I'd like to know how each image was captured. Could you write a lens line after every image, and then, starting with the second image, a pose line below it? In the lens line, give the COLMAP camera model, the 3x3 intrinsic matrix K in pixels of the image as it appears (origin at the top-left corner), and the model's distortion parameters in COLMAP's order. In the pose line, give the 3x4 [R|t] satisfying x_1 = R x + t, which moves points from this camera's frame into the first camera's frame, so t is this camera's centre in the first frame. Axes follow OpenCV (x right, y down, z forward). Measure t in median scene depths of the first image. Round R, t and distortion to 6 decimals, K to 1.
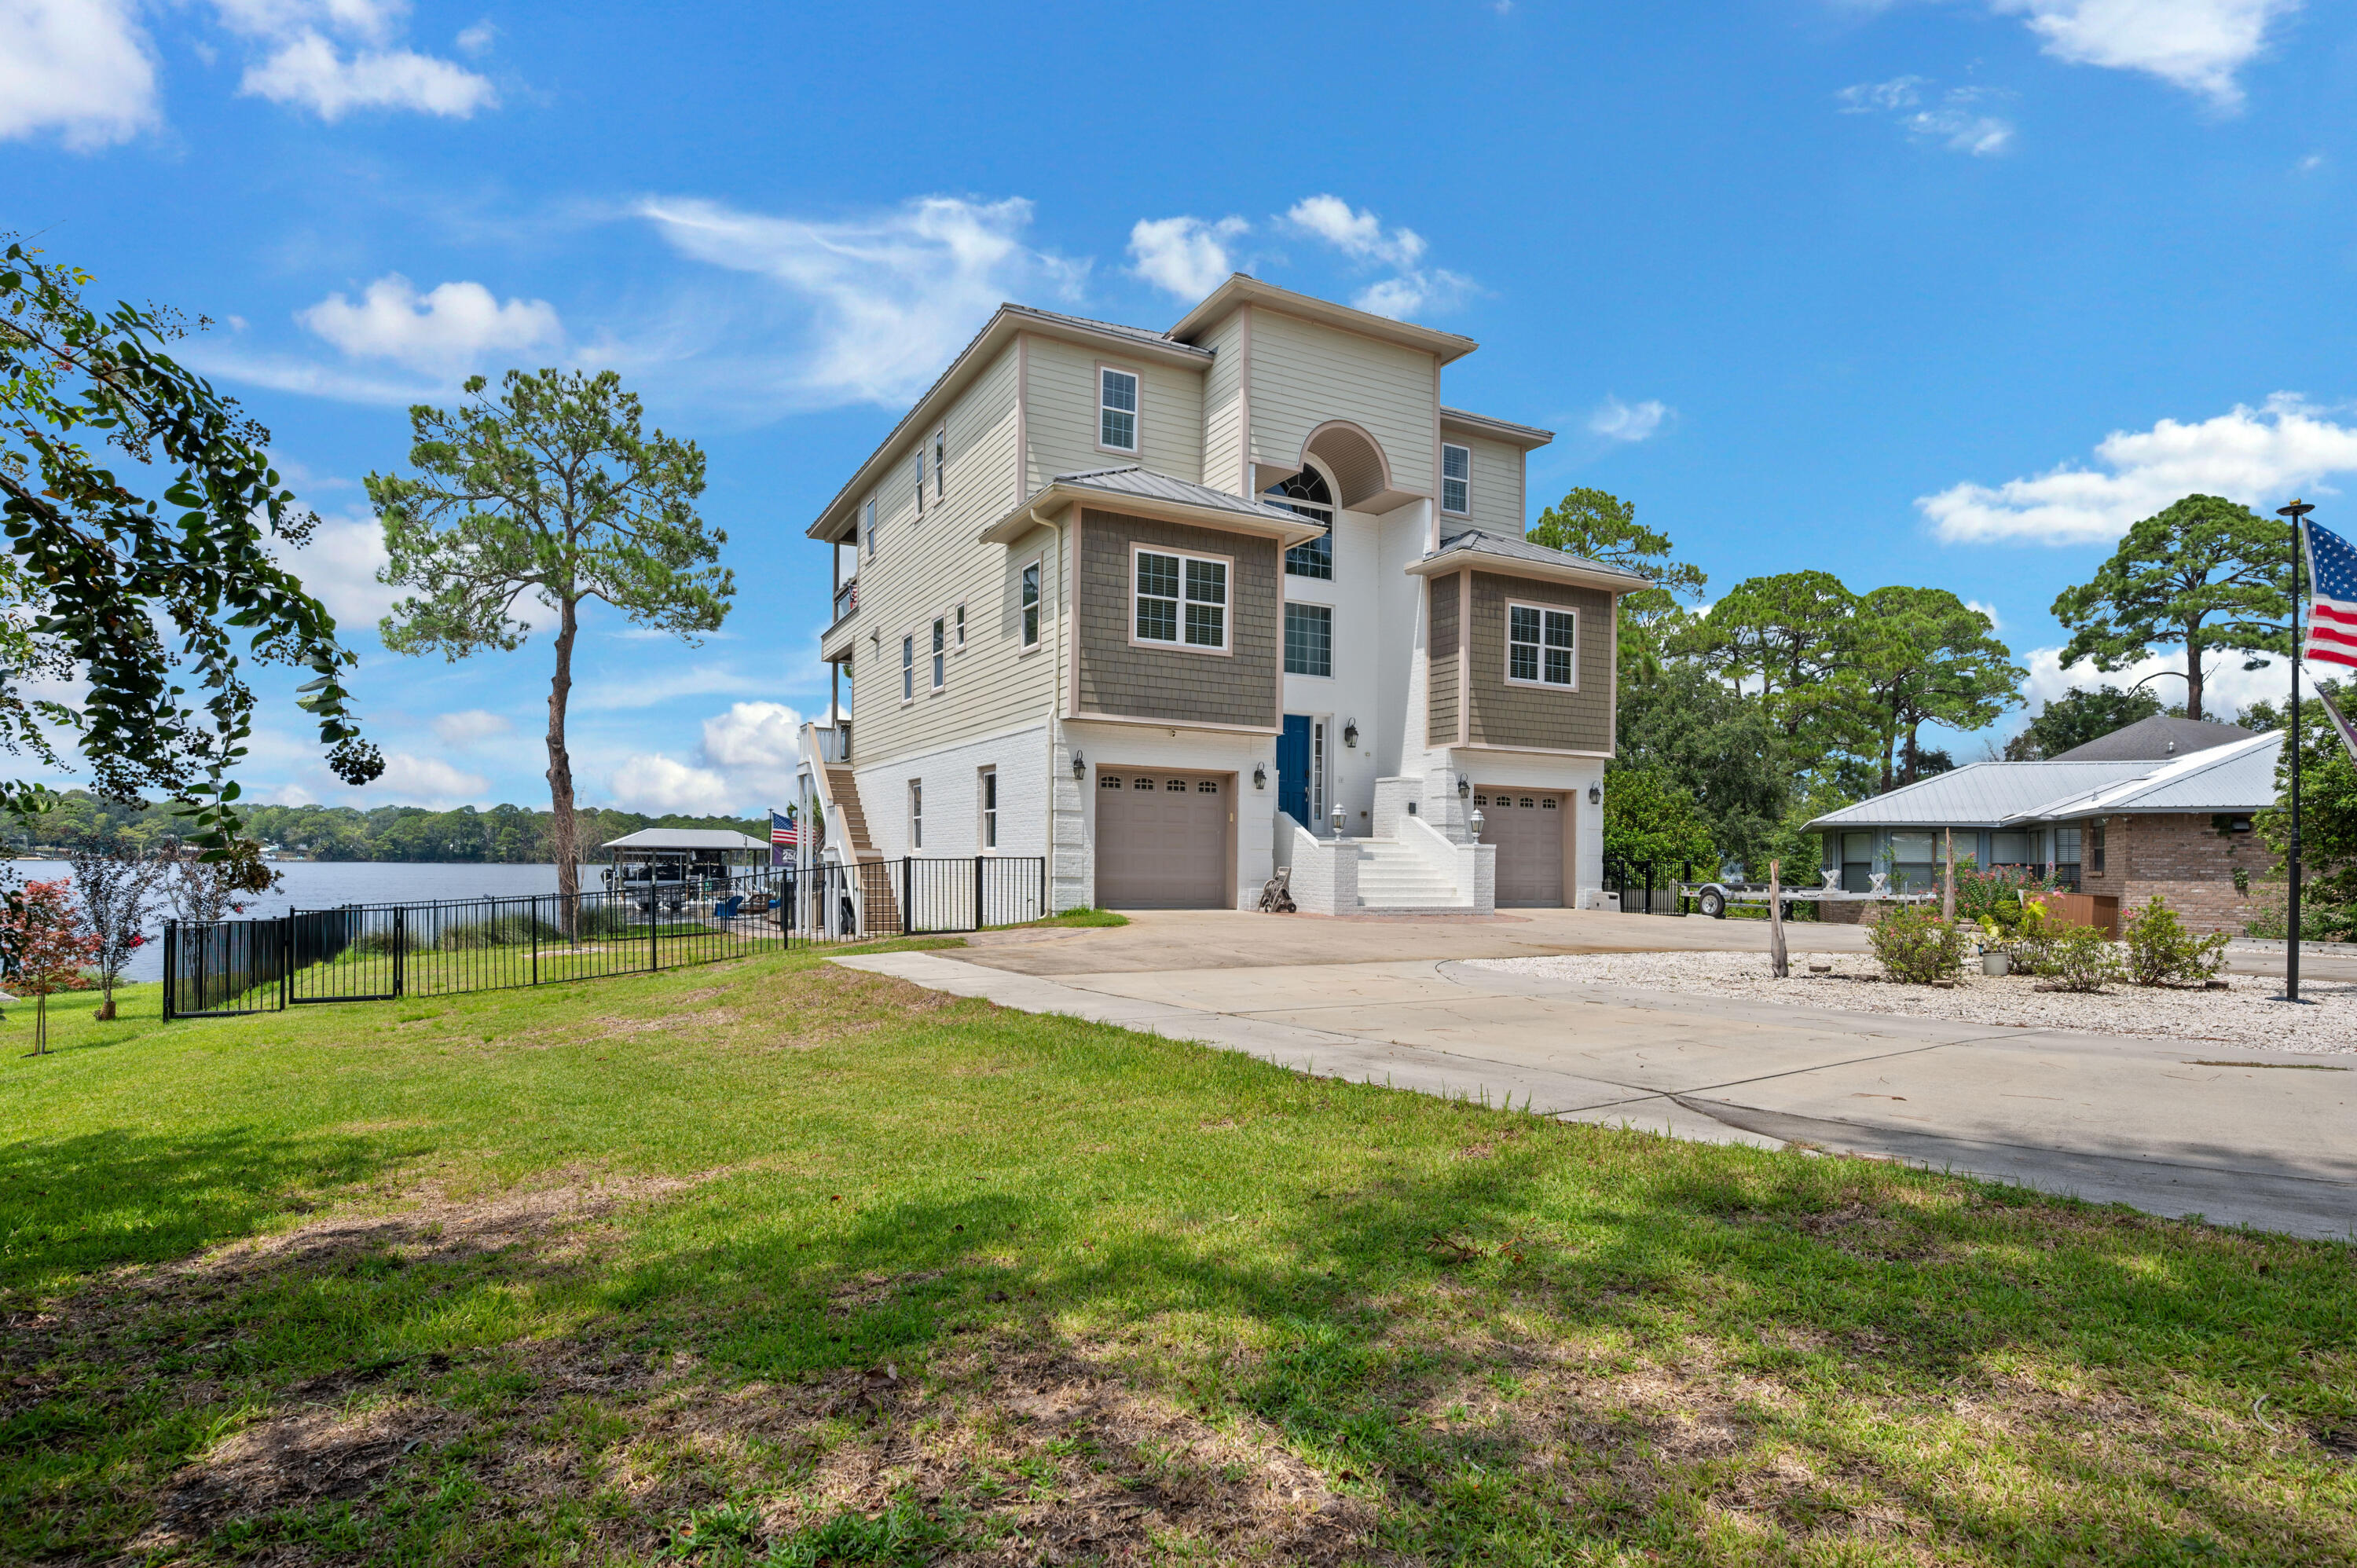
lens RADIAL K [[1235.5, 0, 1186.7], [0, 1235.5, 844.5], [0, 0, 1]] dist [-0.002600, -0.000564]
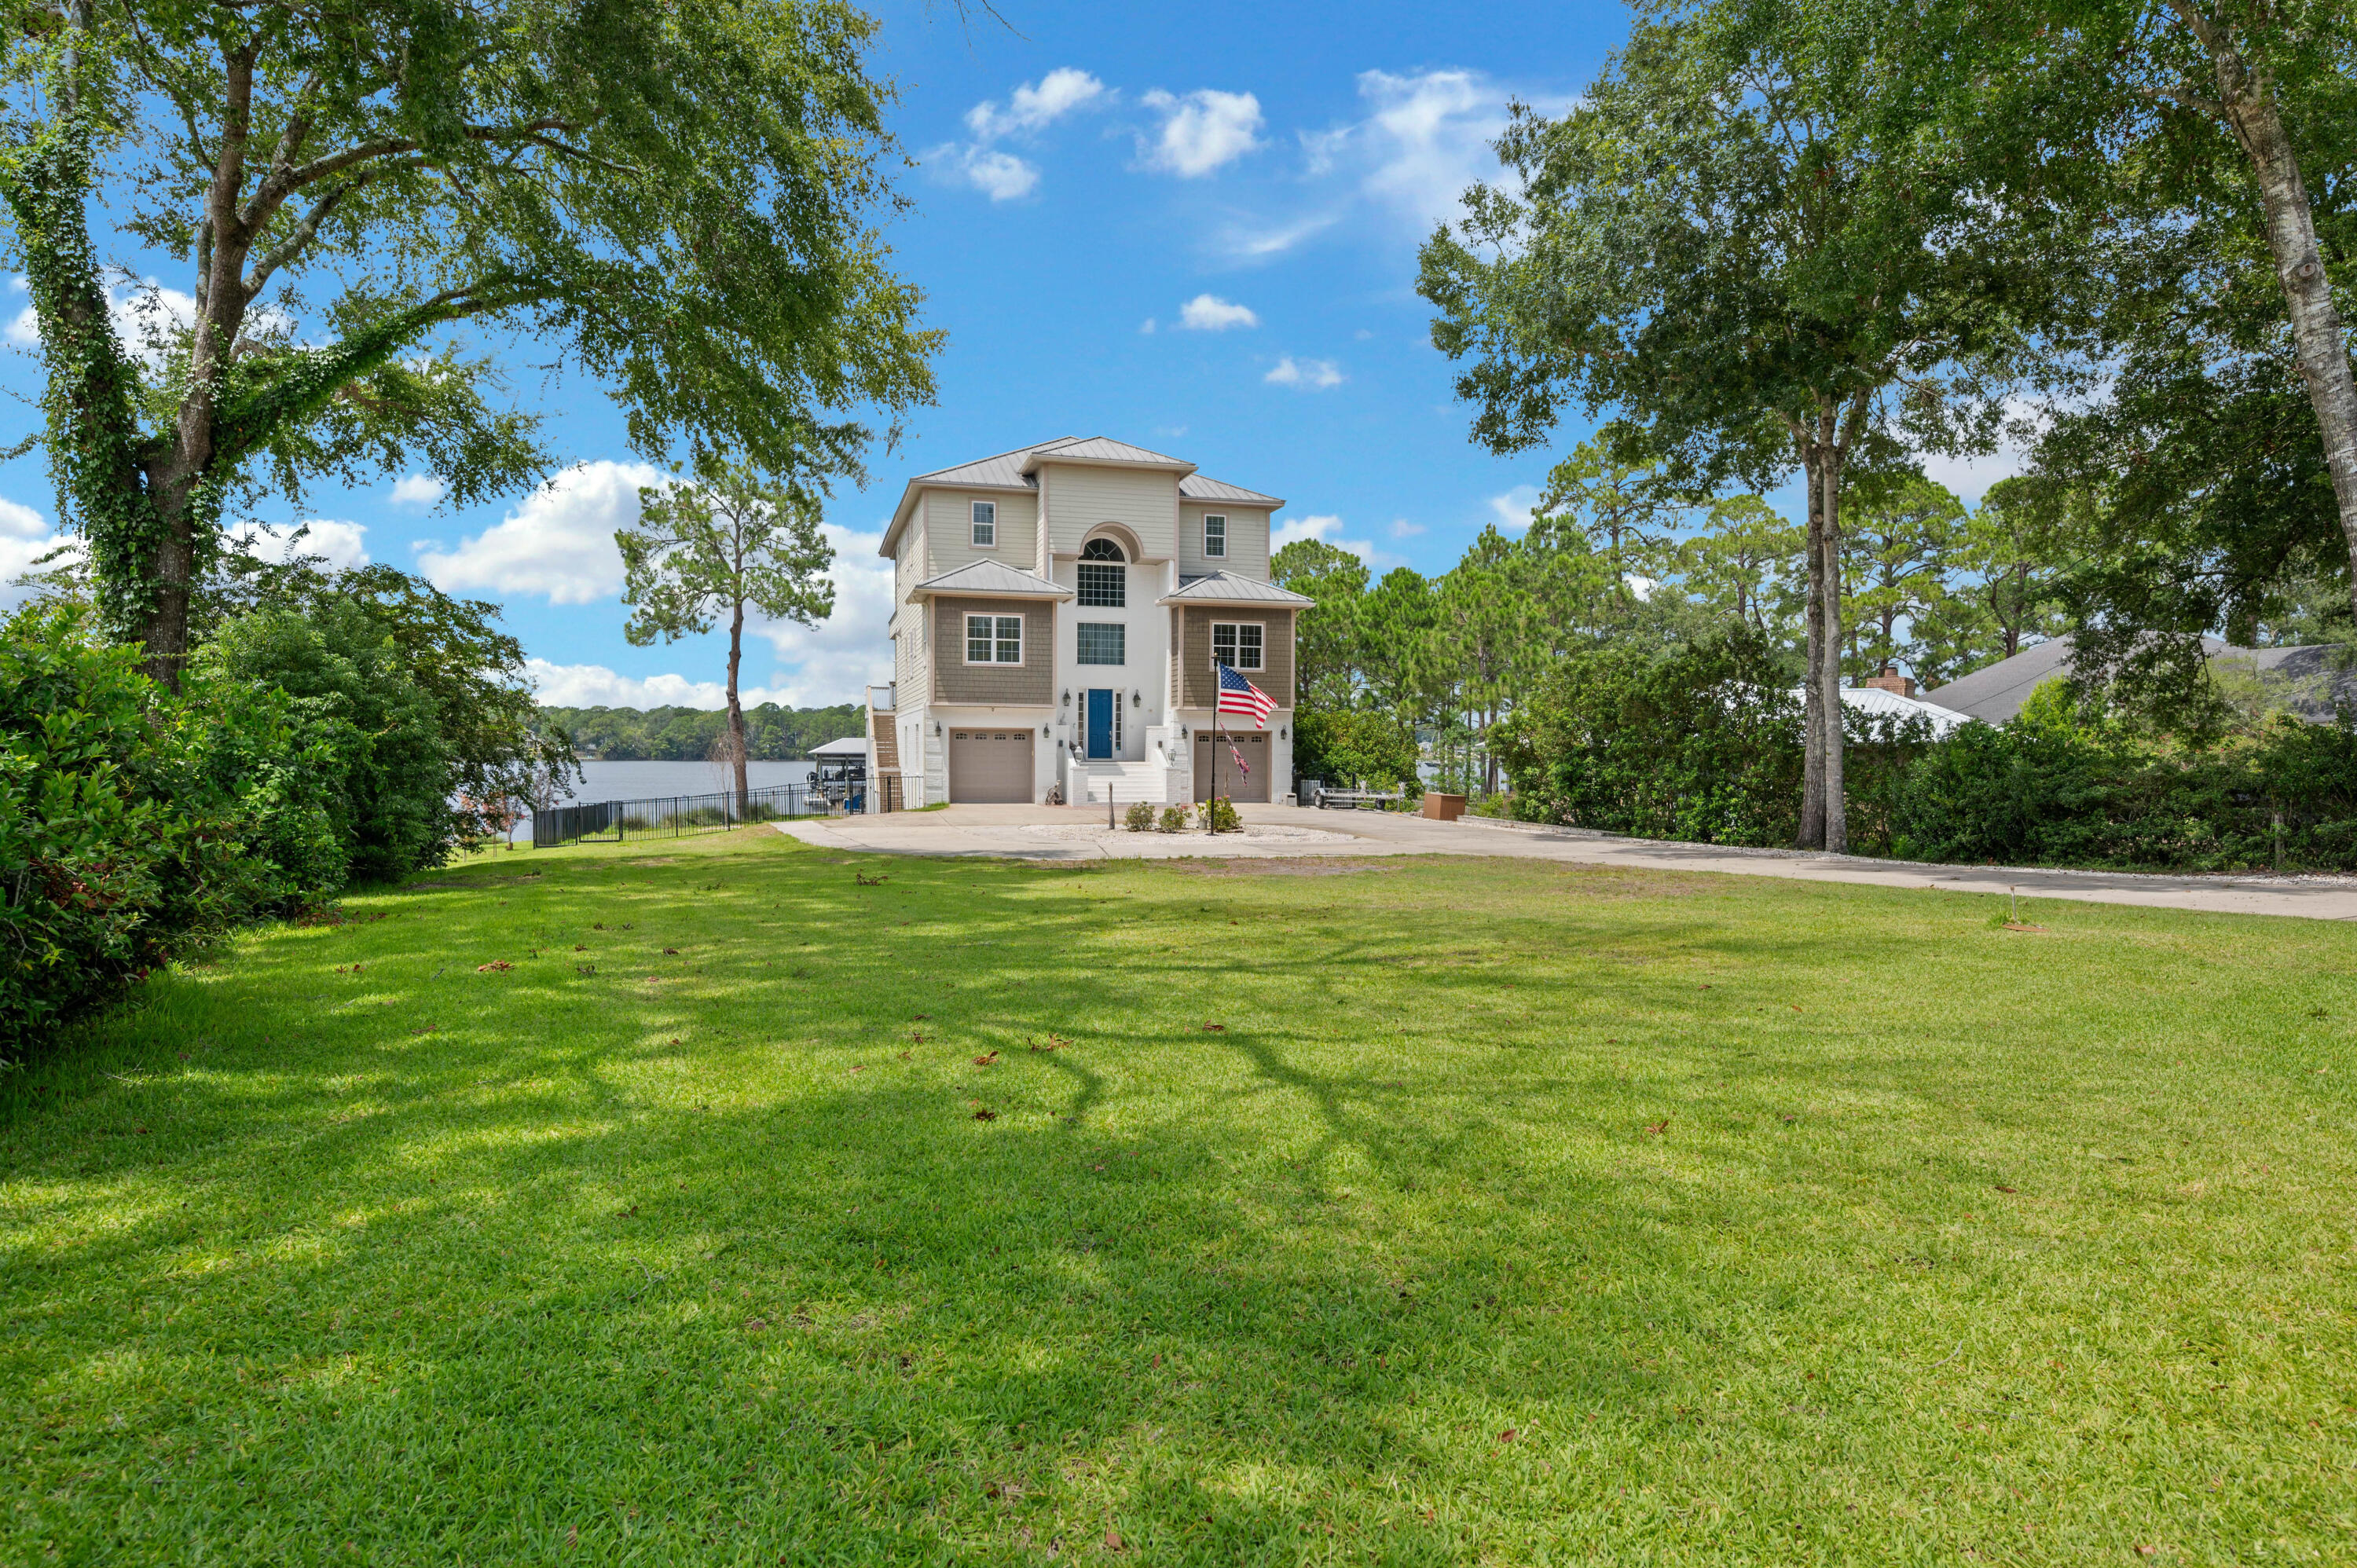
lens RADIAL K [[1375.4, 0, 1181.1], [0, 1375.4, 780.8], [0, 0, 1]] dist [0.002872, 0.000407]
pose [[0.976348, -0.002542, -0.216191, 0.624197], [0.009742, 0.999433, 0.032242, -0.040601], [0.215987, -0.033585, 0.975819, -0.850091]]
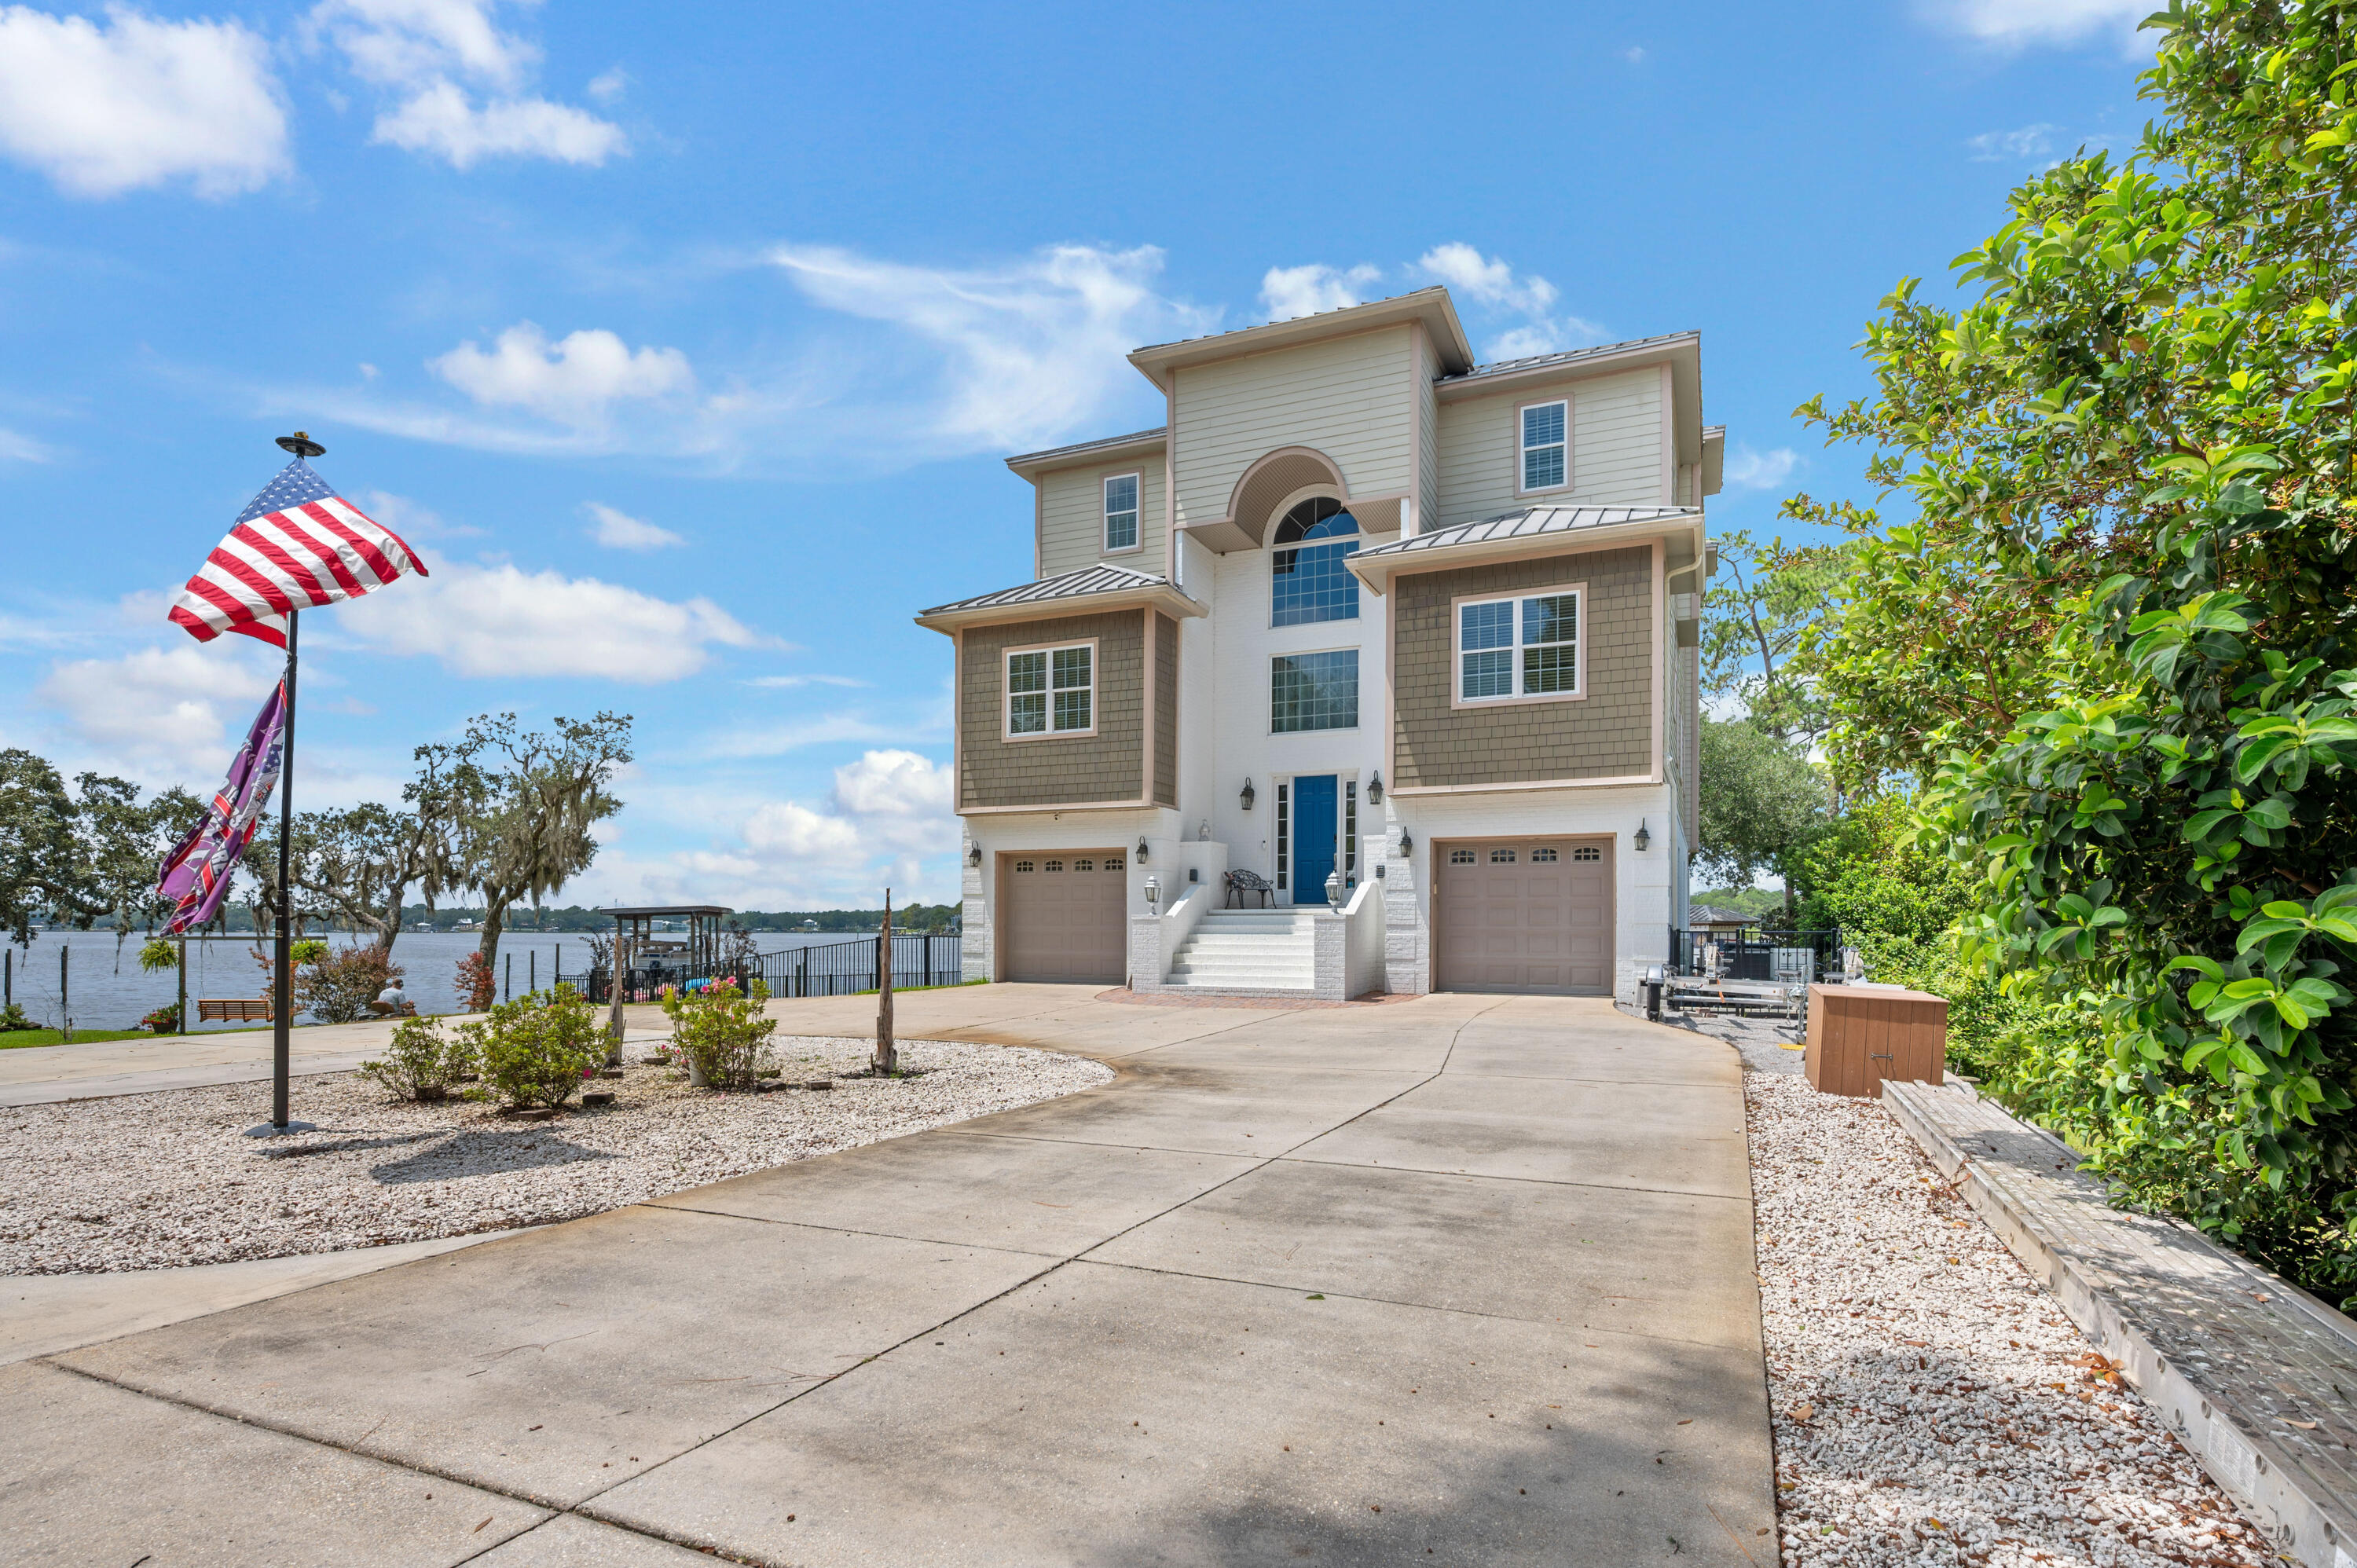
lens RADIAL K [[1201.3, 0, 1176.9], [0, 1201.3, 916.4], [0, 0, 1]] dist [-0.002460, -0.000132]
pose [[0.605437, -0.024878, -0.795504, 0.751416], [0.012939, 0.999687, -0.021416, 0.016021], [0.795788, 0.002673, 0.605569, 0.398632]]
